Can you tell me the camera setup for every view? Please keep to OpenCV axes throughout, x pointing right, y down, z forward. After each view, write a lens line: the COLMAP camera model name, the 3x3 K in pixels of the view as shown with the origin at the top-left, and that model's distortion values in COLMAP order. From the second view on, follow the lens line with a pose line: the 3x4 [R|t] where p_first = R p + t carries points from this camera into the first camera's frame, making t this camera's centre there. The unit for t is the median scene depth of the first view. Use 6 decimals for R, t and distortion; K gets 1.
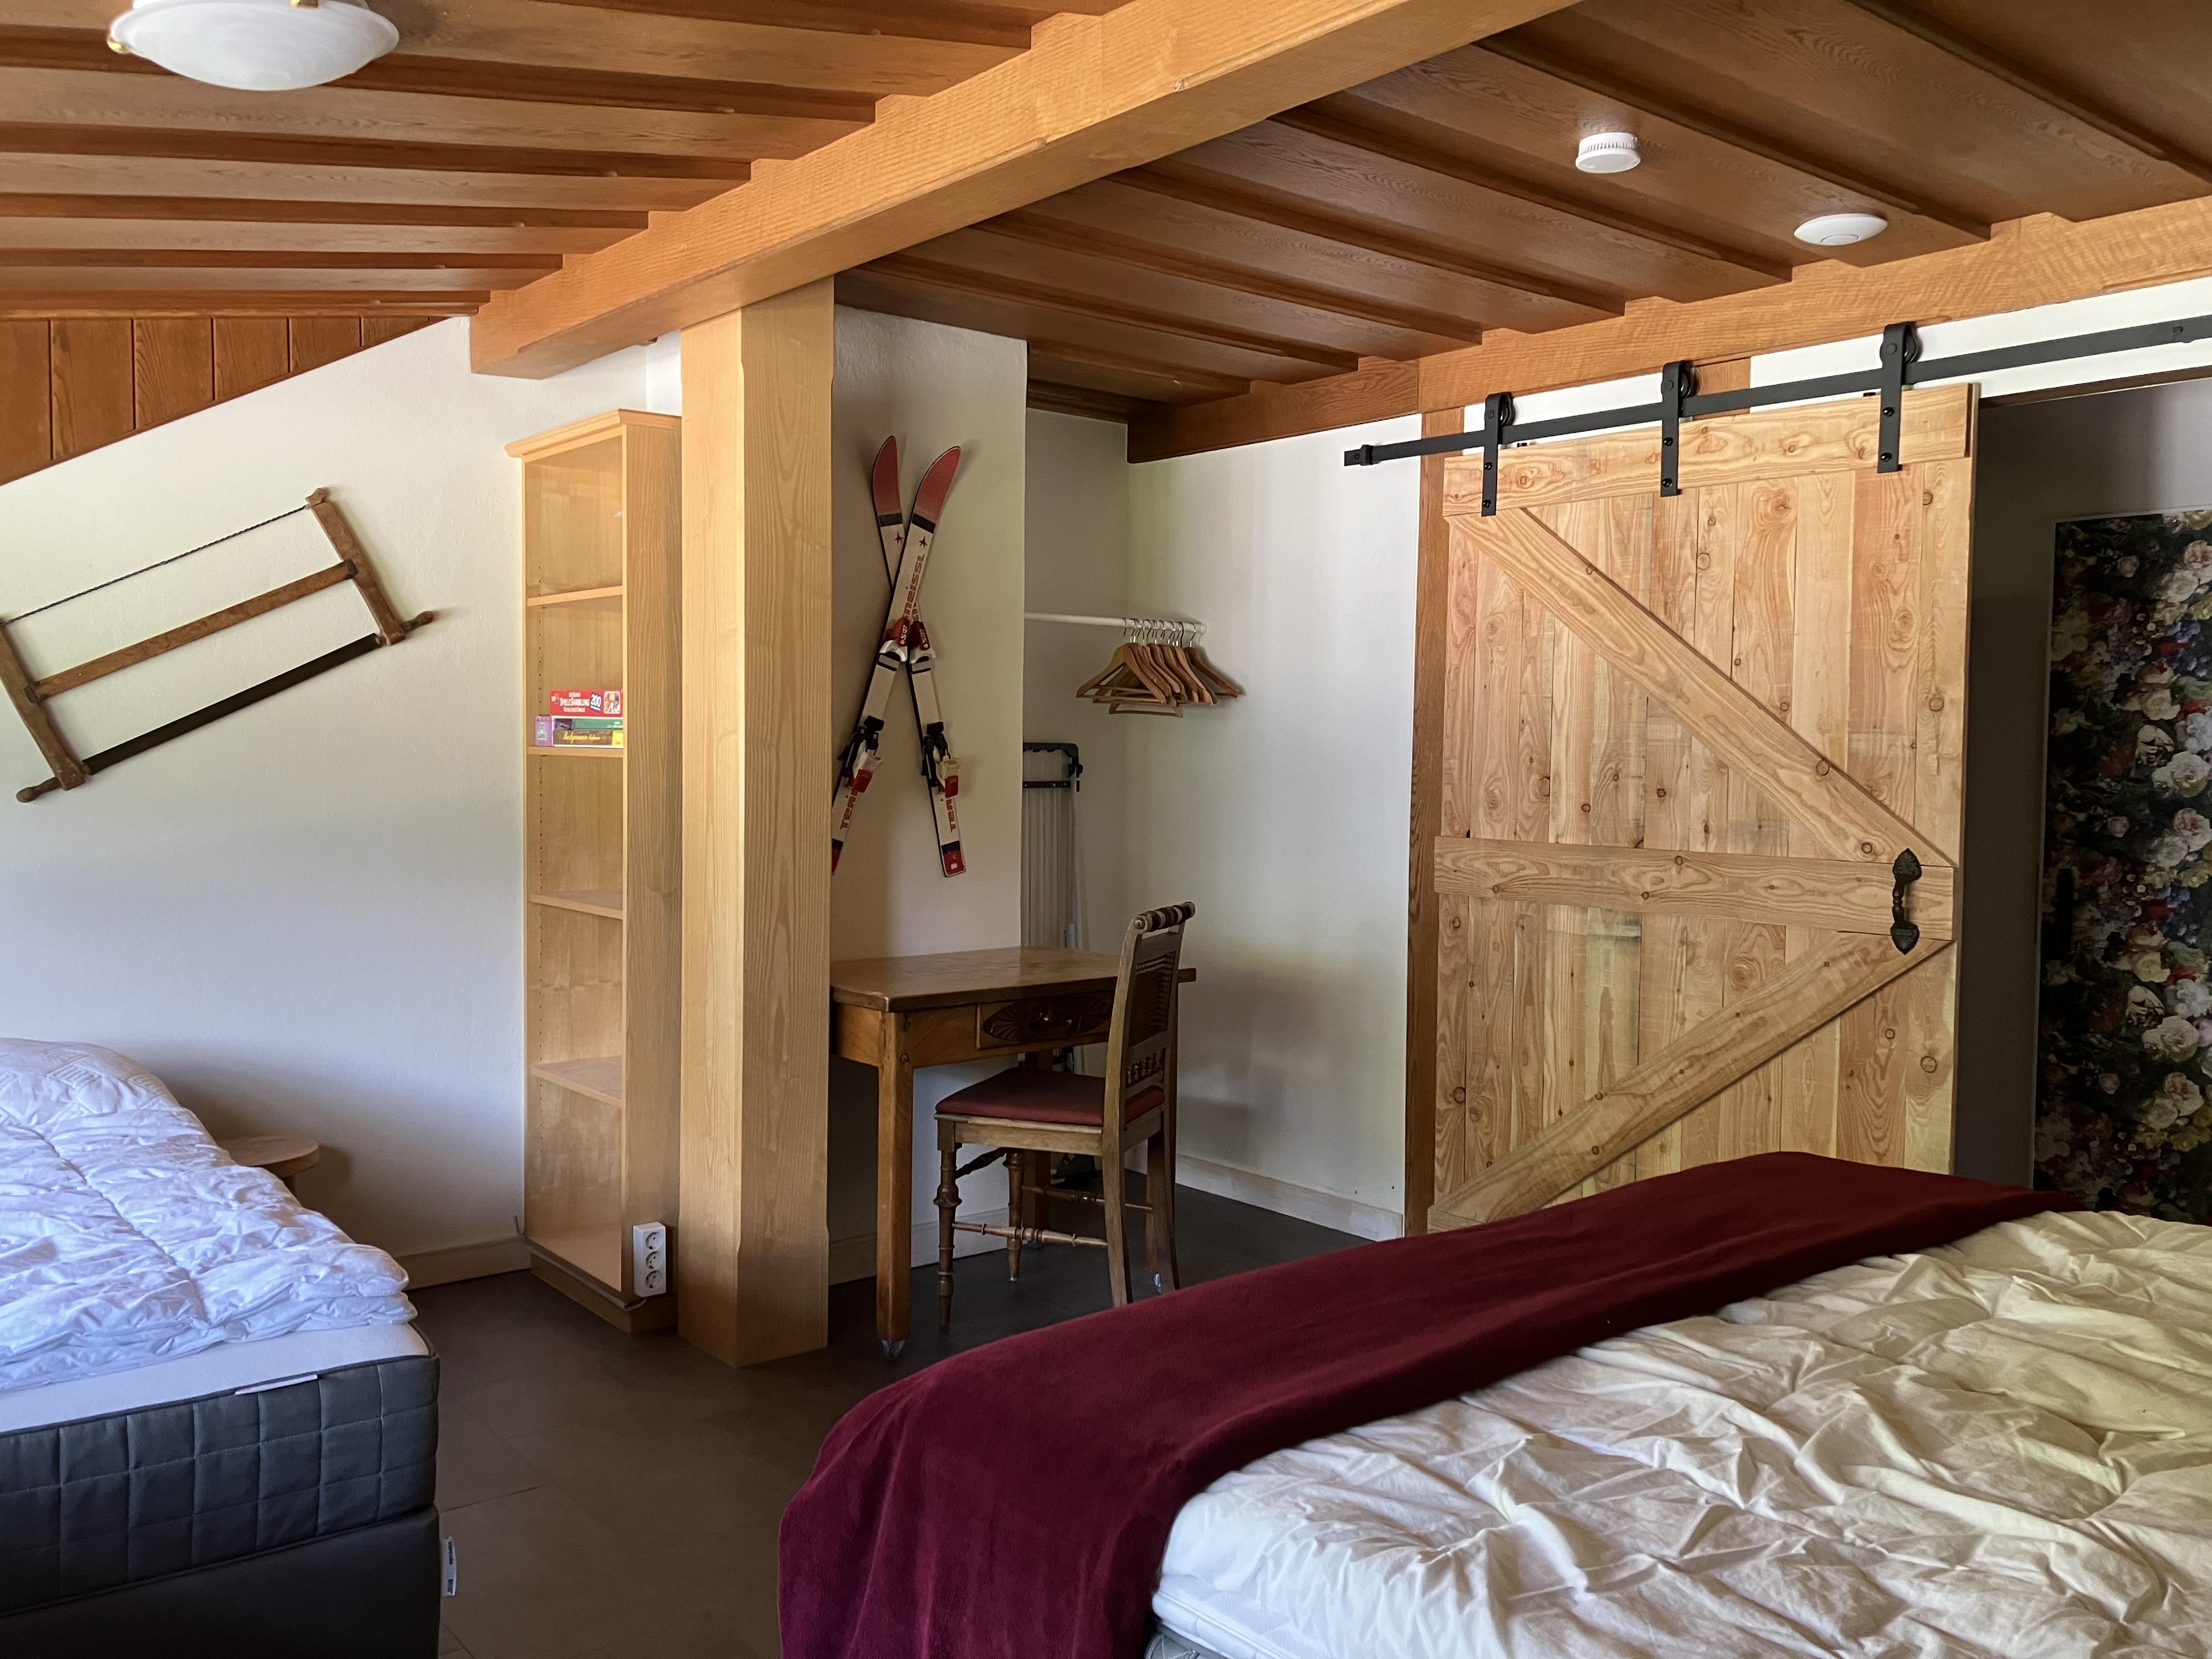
lens RADIAL K [[1813.0, 0, 1107.3], [0, 1813.0, 825.0], [0, 0, 1]] dist [0.022678, -0.035202]
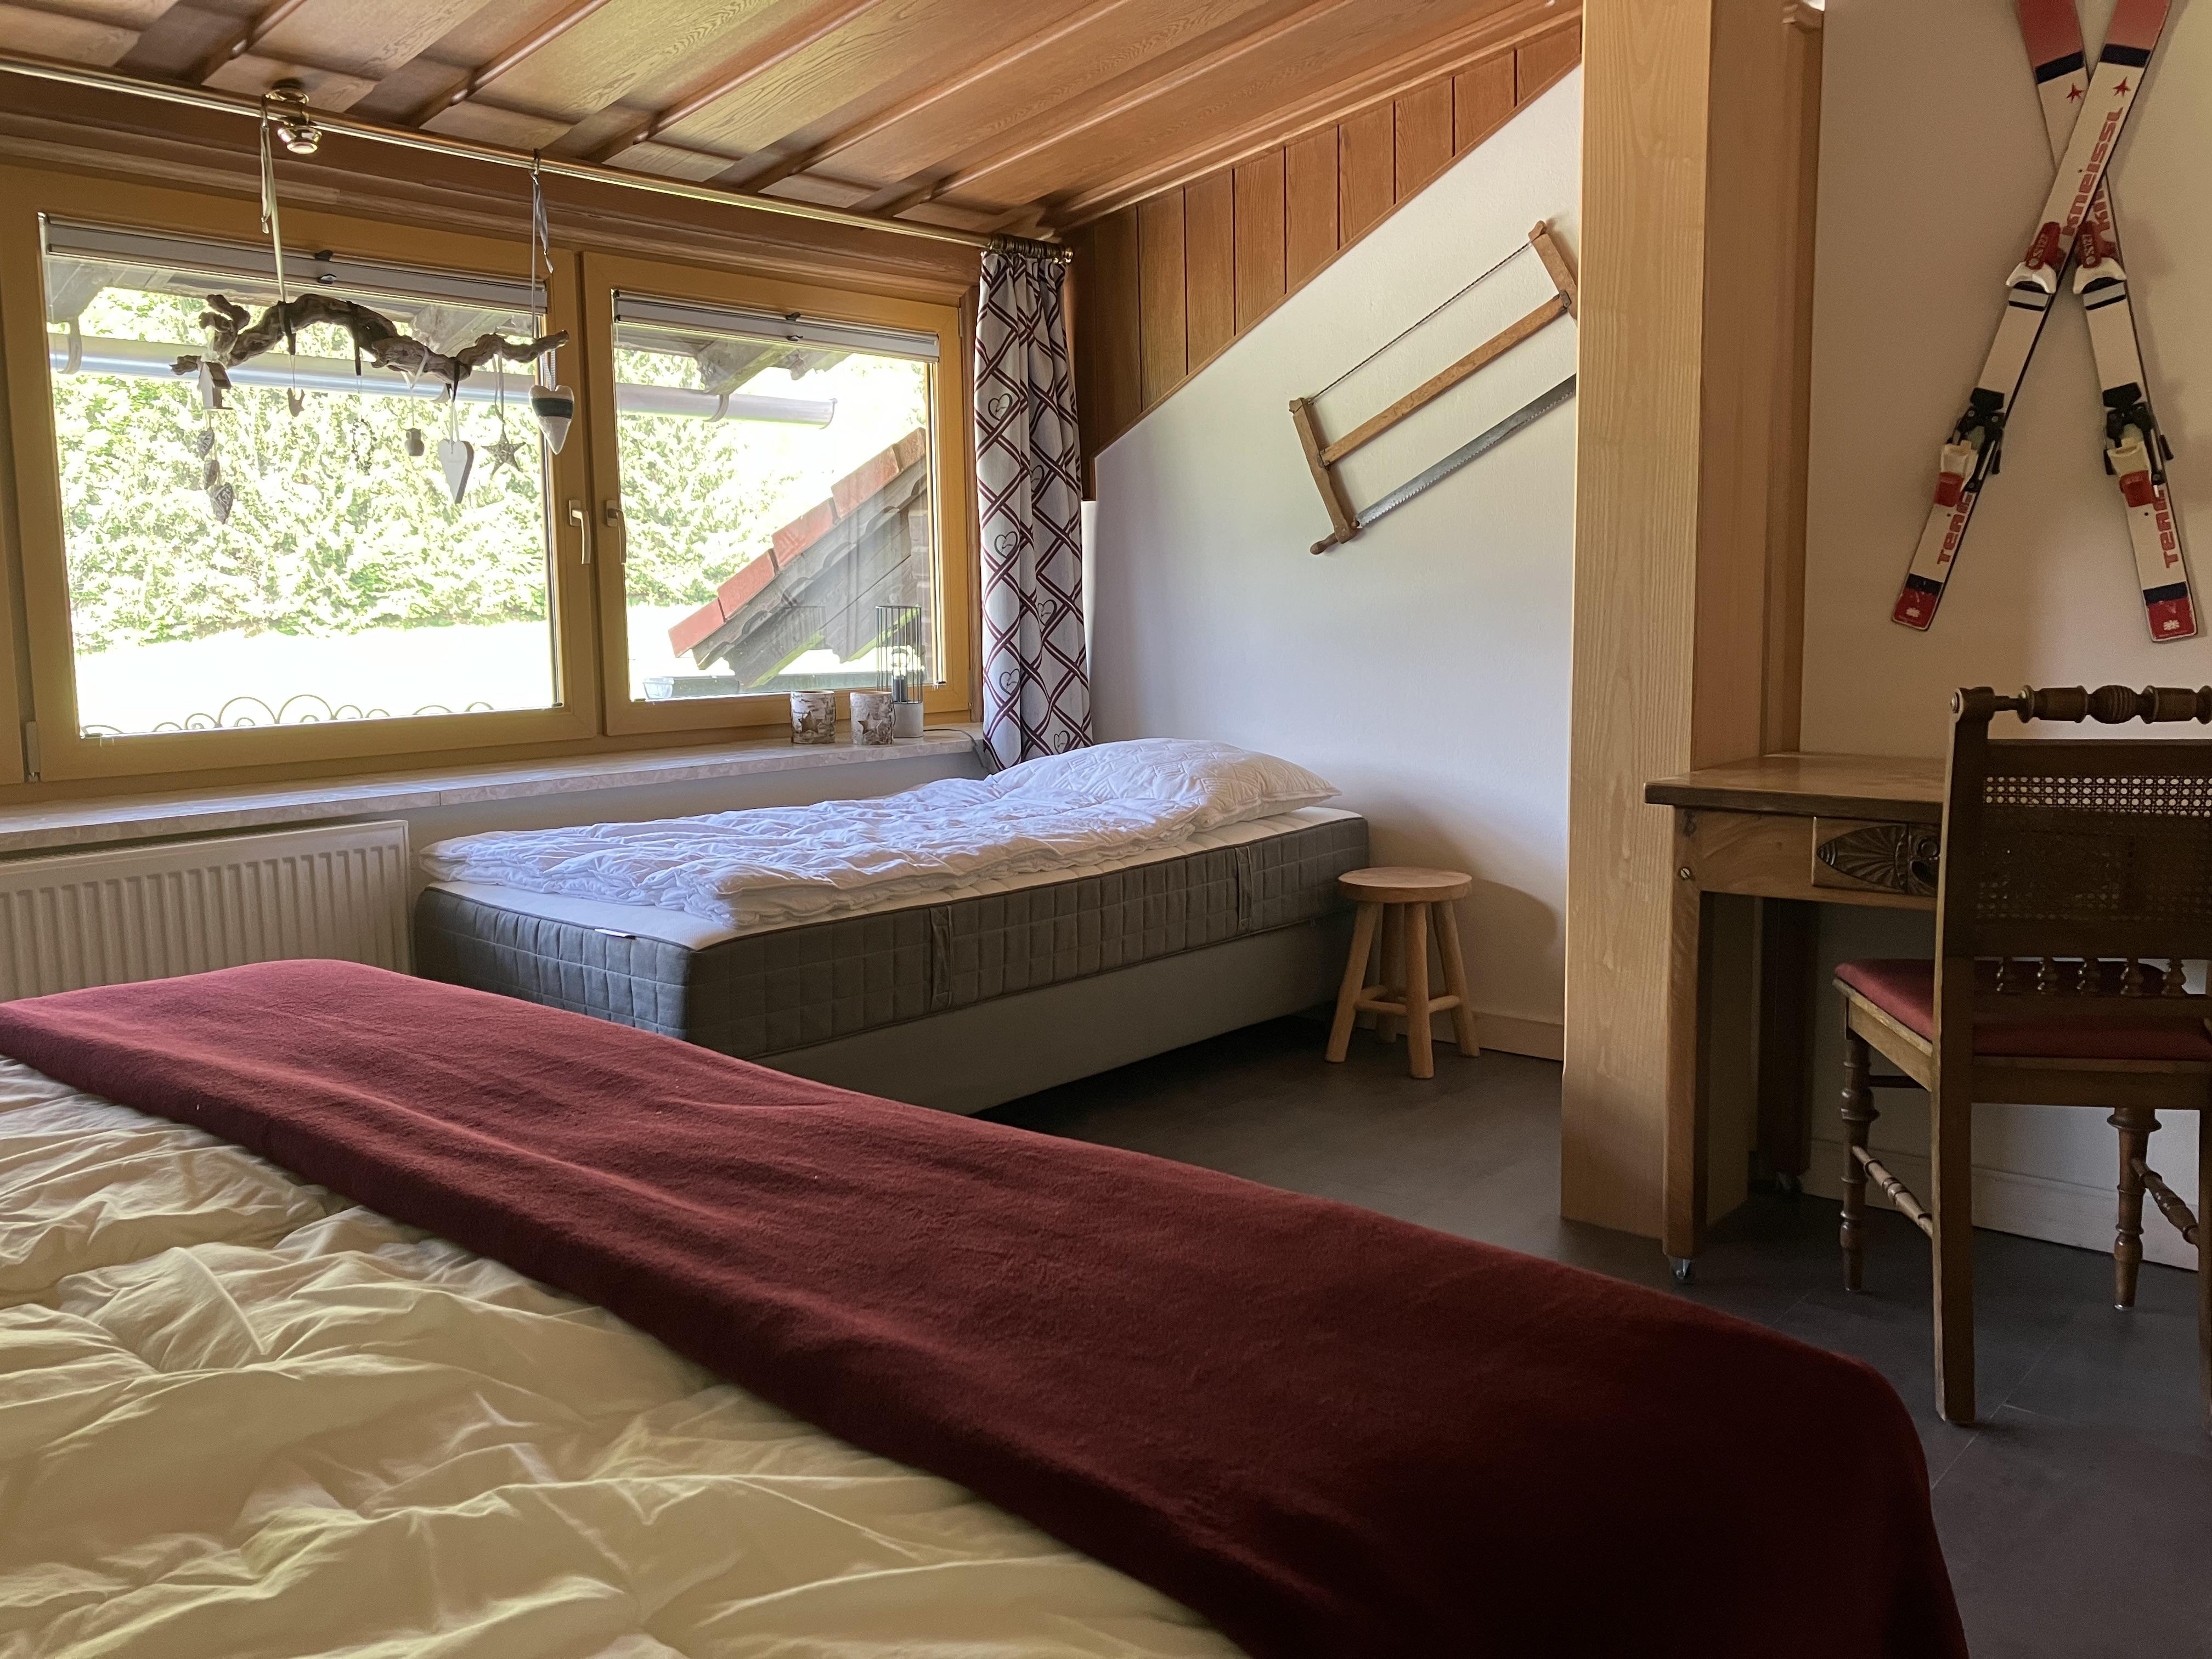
lens RADIAL K [[1813.0, 0, 1105.1], [0, 1813.0, 834.8], [0, 0, 1]] dist [0.022678, -0.035202]
pose [[0.153898, 0.114354, -0.981447, 0.551425], [-0.022994, 0.993426, 0.112144, 0.038650], [0.987819, 0.005309, 0.155516, 0.659454]]
